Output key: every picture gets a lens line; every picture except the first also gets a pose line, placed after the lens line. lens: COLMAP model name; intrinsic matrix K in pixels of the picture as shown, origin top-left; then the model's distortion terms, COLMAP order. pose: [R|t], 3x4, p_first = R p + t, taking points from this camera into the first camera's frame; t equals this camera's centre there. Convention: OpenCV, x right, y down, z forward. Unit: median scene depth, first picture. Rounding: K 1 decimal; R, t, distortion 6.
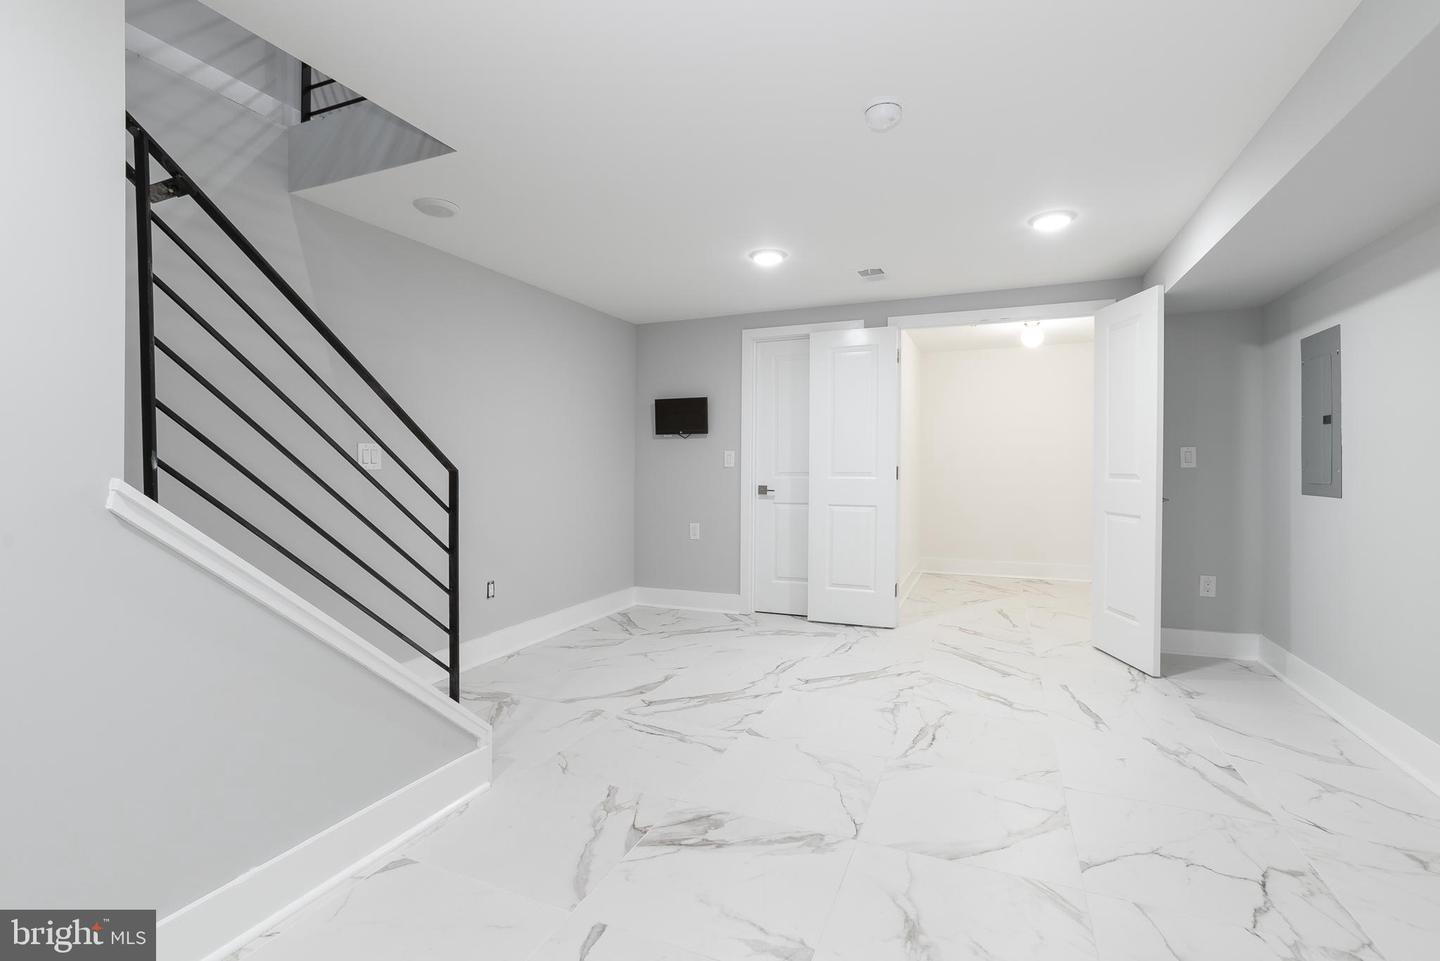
lens RADIAL K [[668.5, 0, 708.2], [0, 668.5, 508.4], [0, 0, 1]] dist [-0.014947, 0.016993]
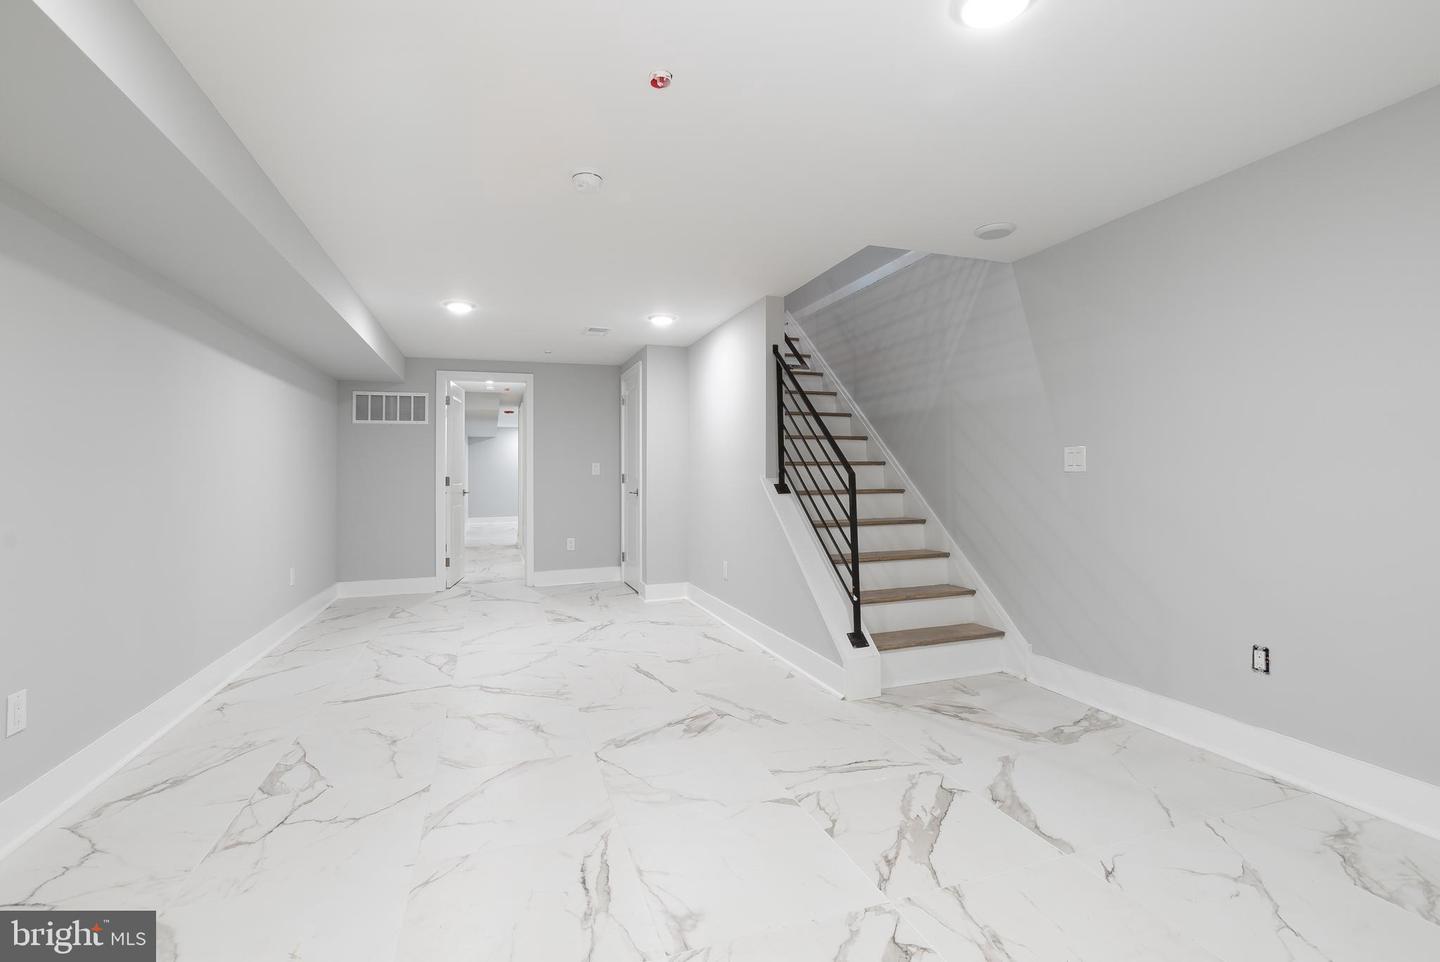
lens RADIAL K [[648.0, 0, 722.1], [0, 648.0, 474.3], [0, 0, 1]] dist [-0.048136, 0.030423]
pose [[-0.734021, 0.007964, -0.679080, 0.511393], [-0.032771, 0.998351, 0.047130, -0.074674], [0.678335, 0.056848, -0.732550, 1.179080]]
